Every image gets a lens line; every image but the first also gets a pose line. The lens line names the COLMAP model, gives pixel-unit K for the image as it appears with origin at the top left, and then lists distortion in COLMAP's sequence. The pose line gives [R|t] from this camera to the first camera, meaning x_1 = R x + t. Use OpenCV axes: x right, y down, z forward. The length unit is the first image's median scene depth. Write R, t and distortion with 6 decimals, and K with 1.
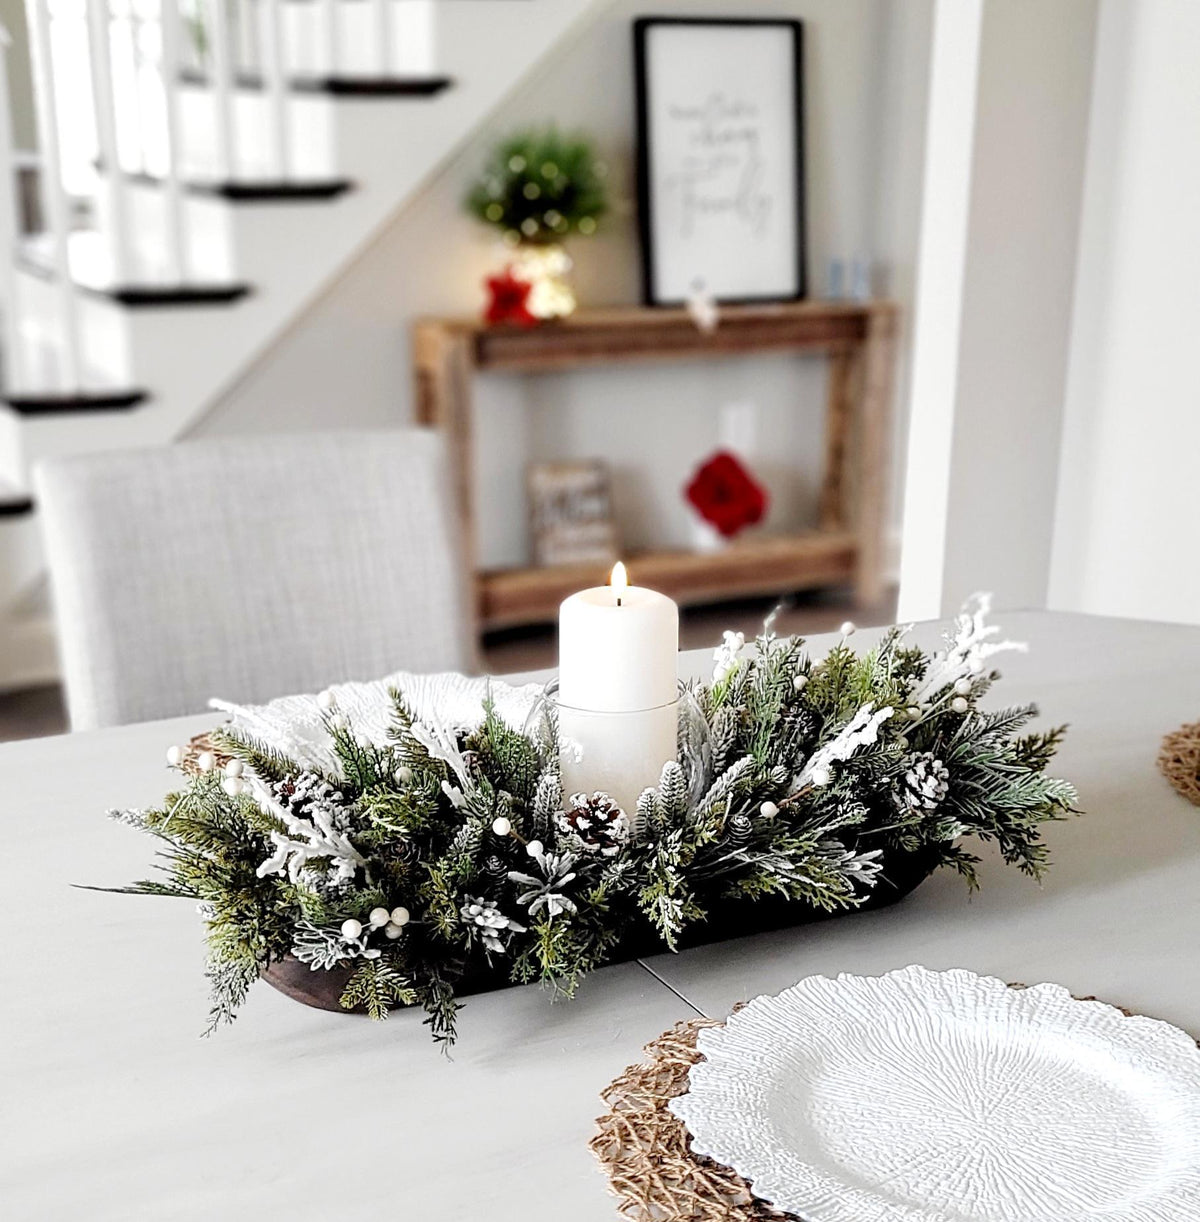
lens RADIAL K [[1580.3, 0, 626.4], [0, 1580.3, 731.4], [0, 0, 1]] dist [-0.044627, 0.000000]
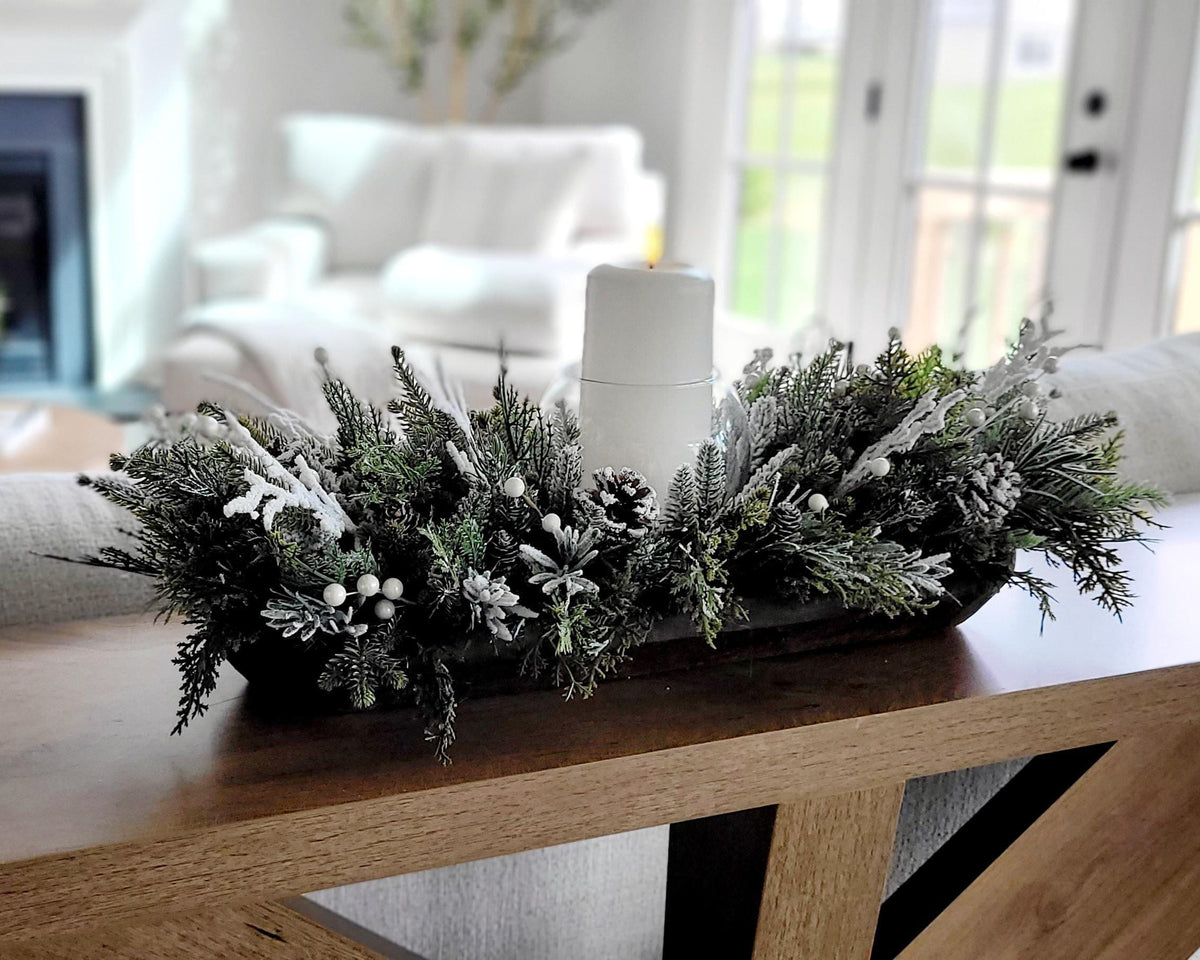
lens RADIAL K [[1393.2, 0, 482.2], [0, 1393.2, 470.9], [0, 0, 1]] dist [-0.032022, 0.000000]
pose [[0.995642, 0.026485, -0.089423, -0.027828], [-0.033564, 0.996341, -0.078603, 0.105118], [0.087014, 0.081262, 0.992887, 0.236244]]
